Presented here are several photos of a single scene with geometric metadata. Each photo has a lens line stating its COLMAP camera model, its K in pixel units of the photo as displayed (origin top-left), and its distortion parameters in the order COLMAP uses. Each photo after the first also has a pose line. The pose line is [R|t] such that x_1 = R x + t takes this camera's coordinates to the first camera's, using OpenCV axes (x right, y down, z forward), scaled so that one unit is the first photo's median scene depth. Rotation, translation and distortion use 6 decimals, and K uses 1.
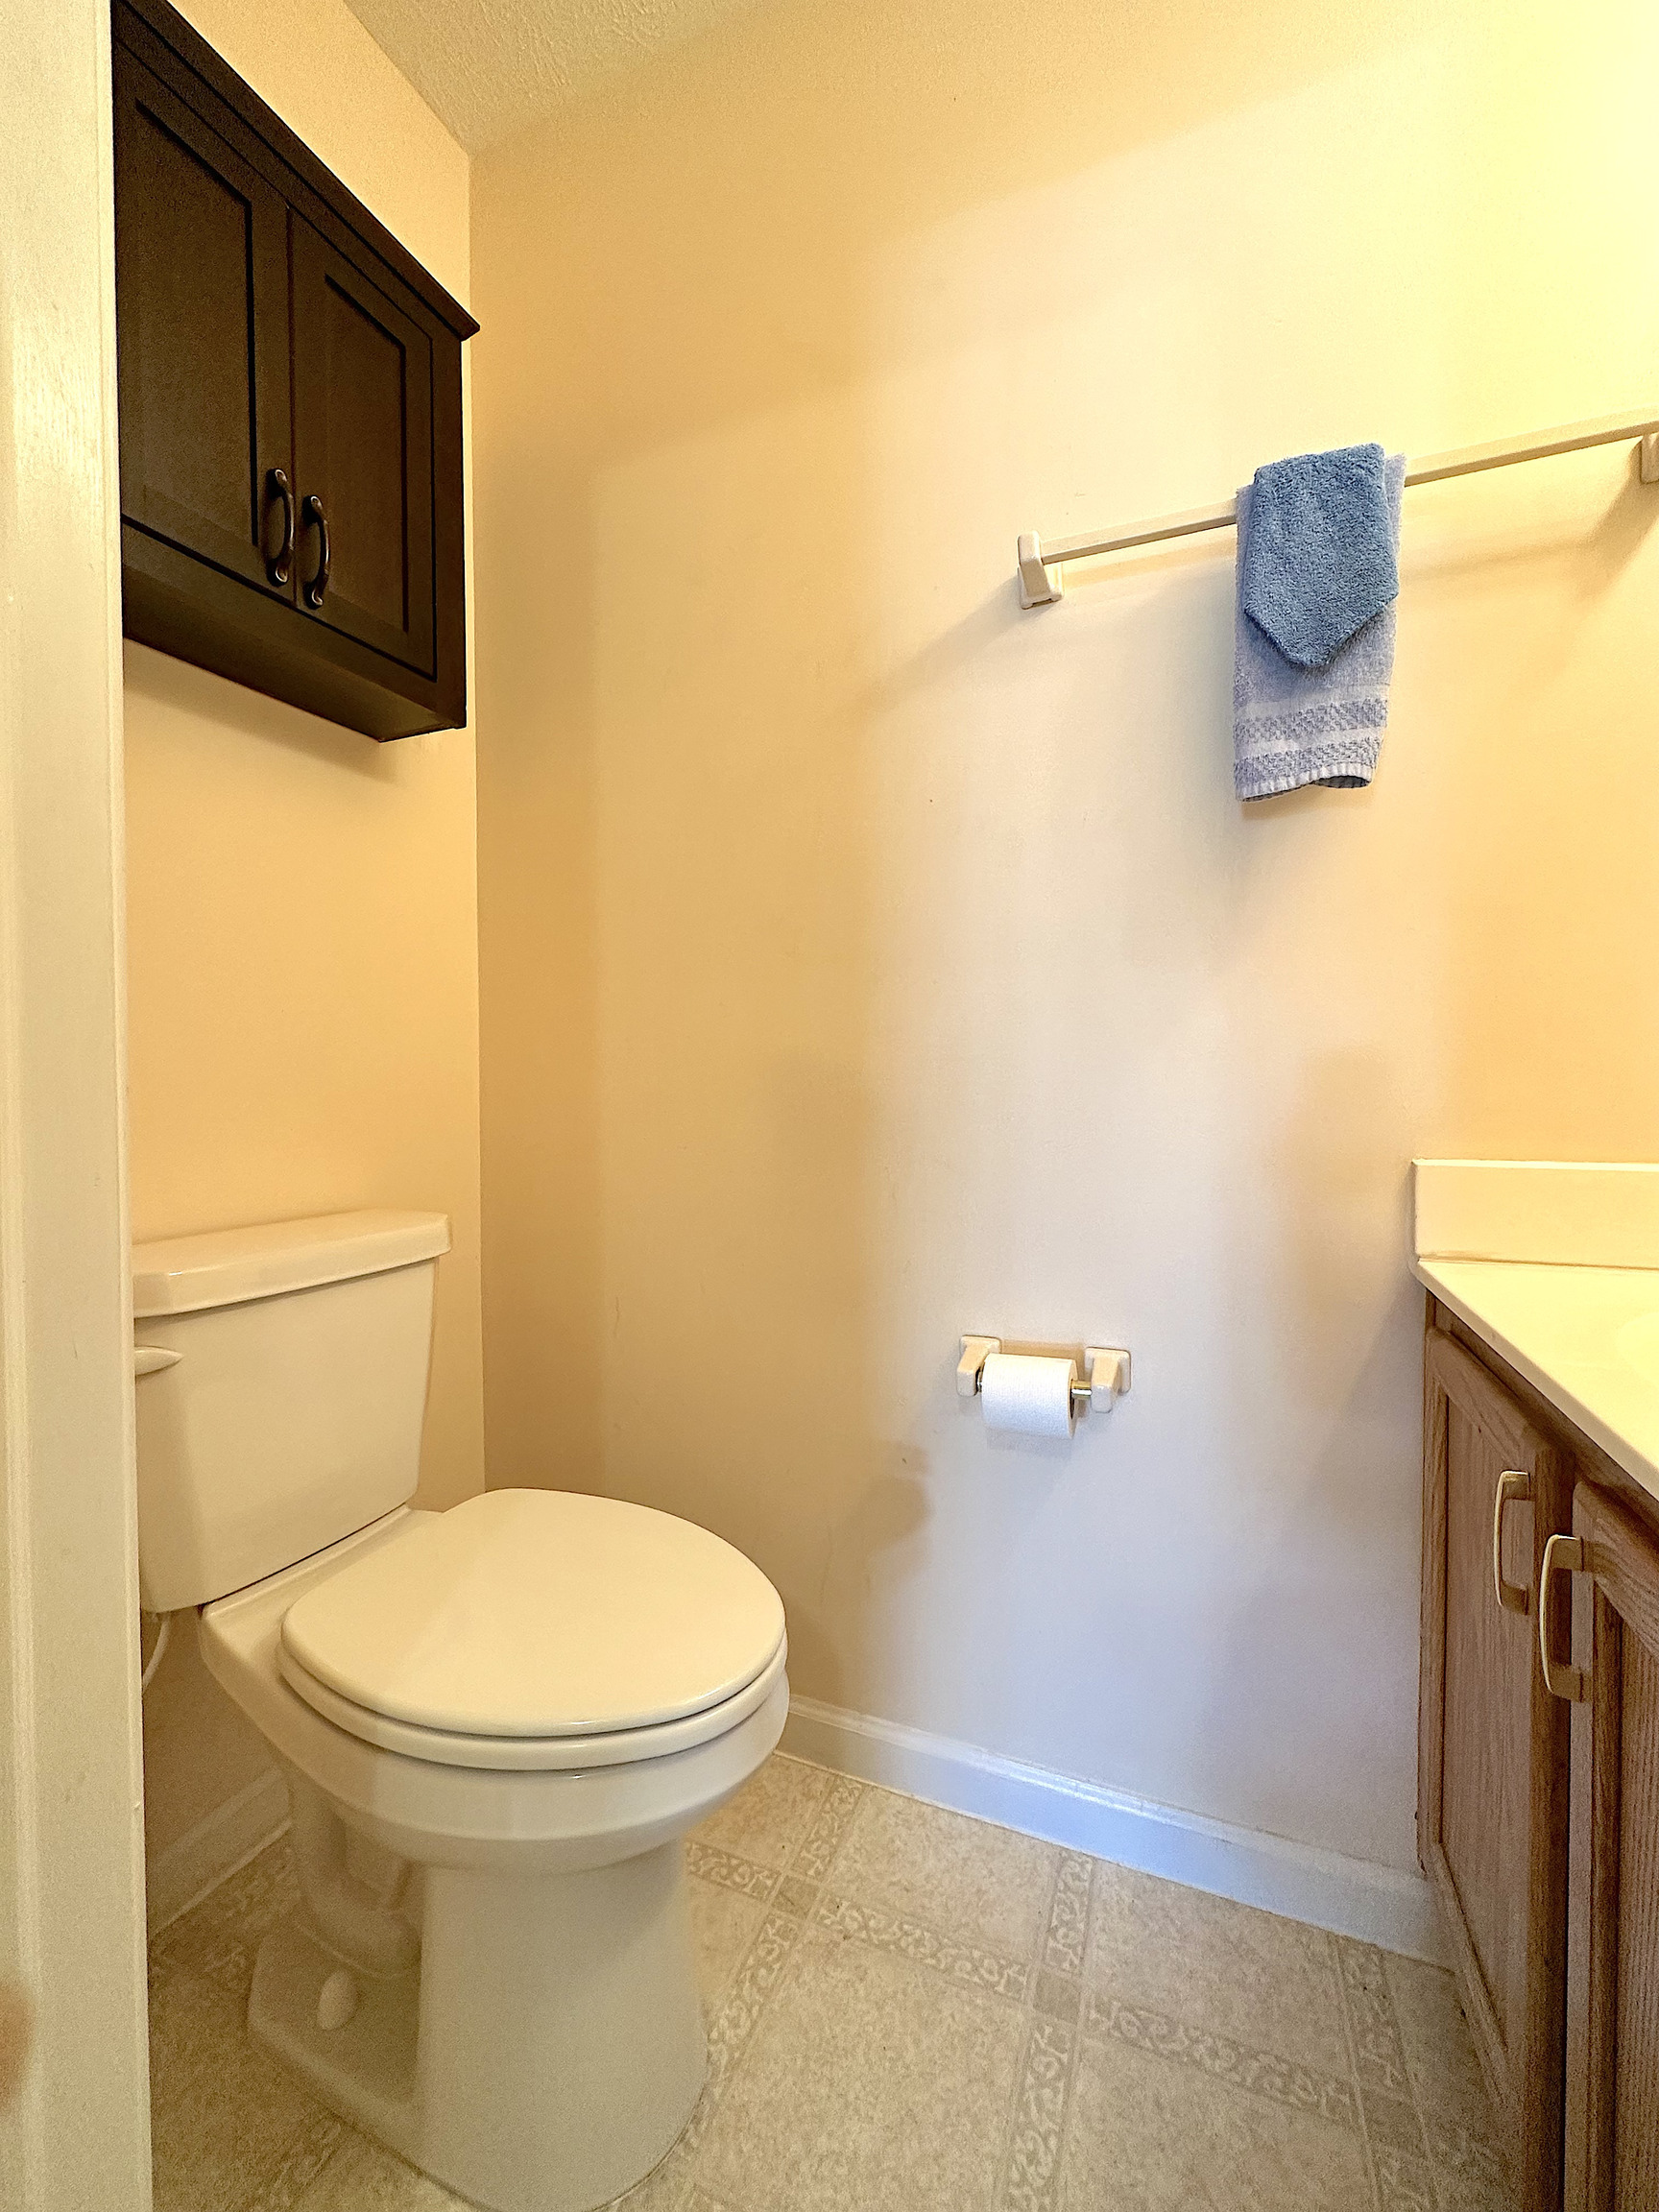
lens RADIAL K [[884.1, 0, 840.2], [0, 884.1, 1100.0], [0, 0, 1]] dist [-0.001077, 0.001863]
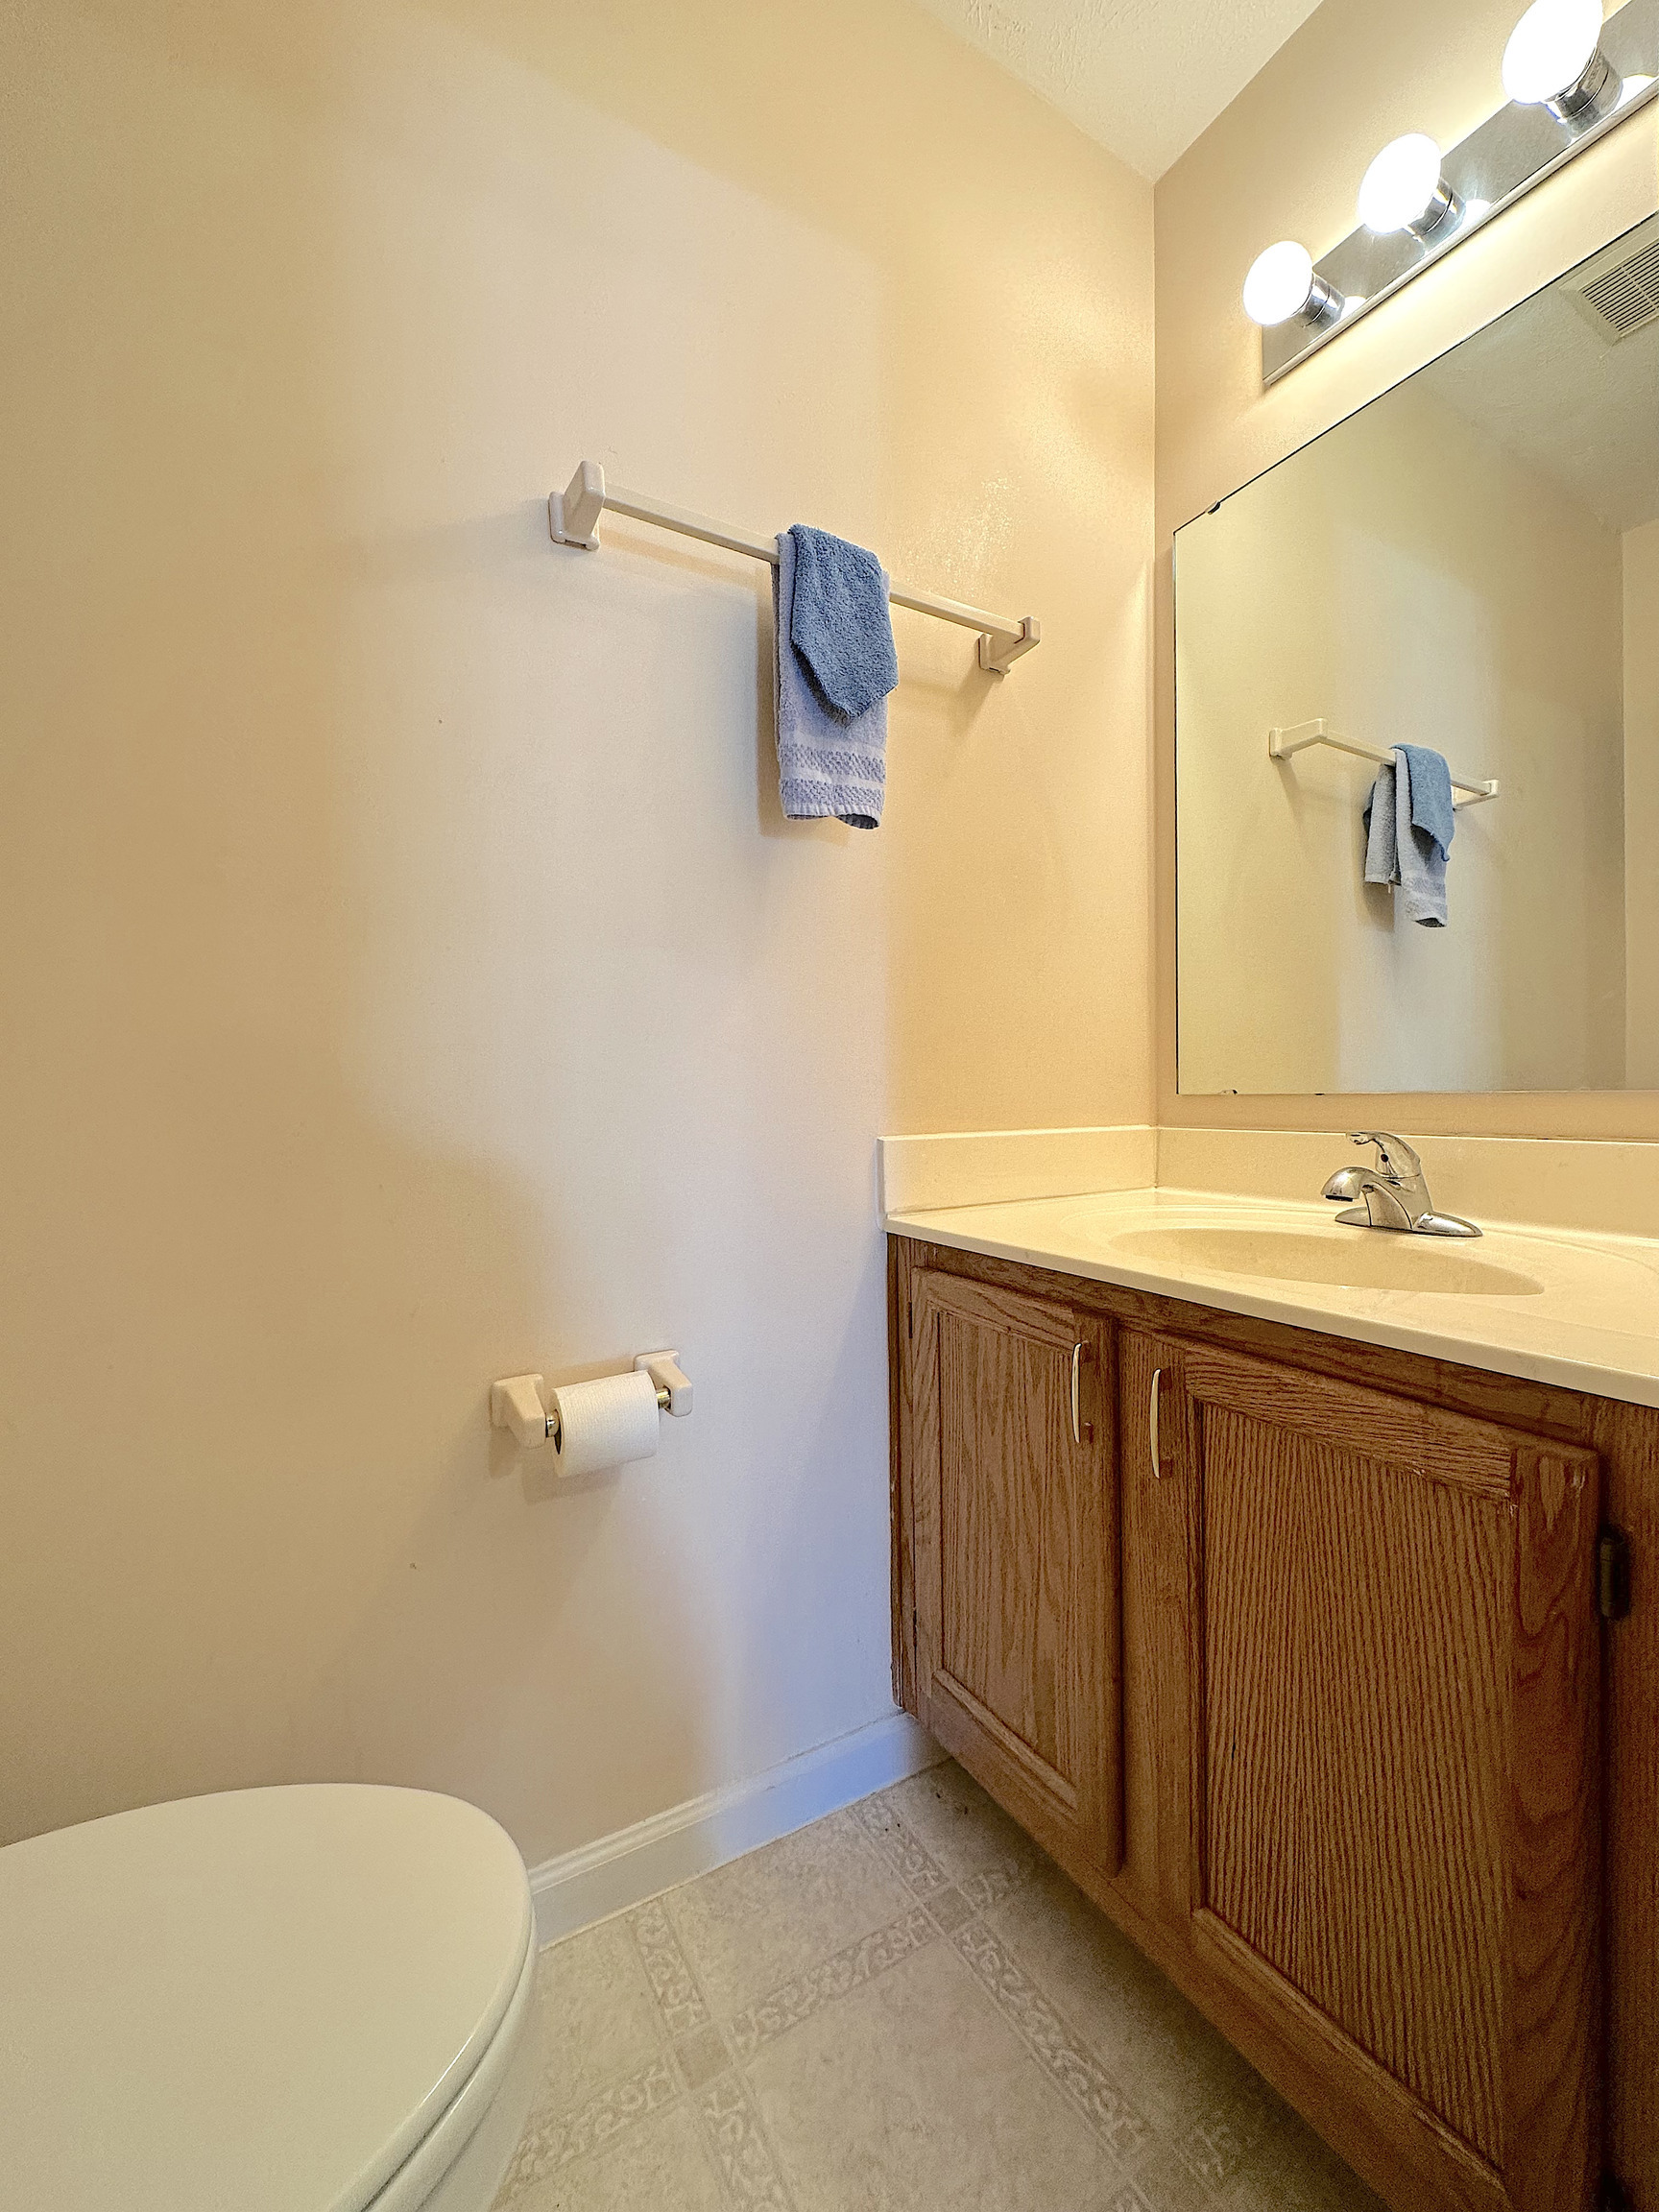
lens RADIAL K [[884.1, 0, 832.0], [0, 884.1, 1098.9], [0, 0, 1]] dist [-0.001077, 0.001863]
pose [[0.617255, -0.005240, 0.786745, -0.390845], [0.025154, 0.999598, -0.013077, 0.030712], [-0.786361, 0.027861, 0.617139, 0.296422]]
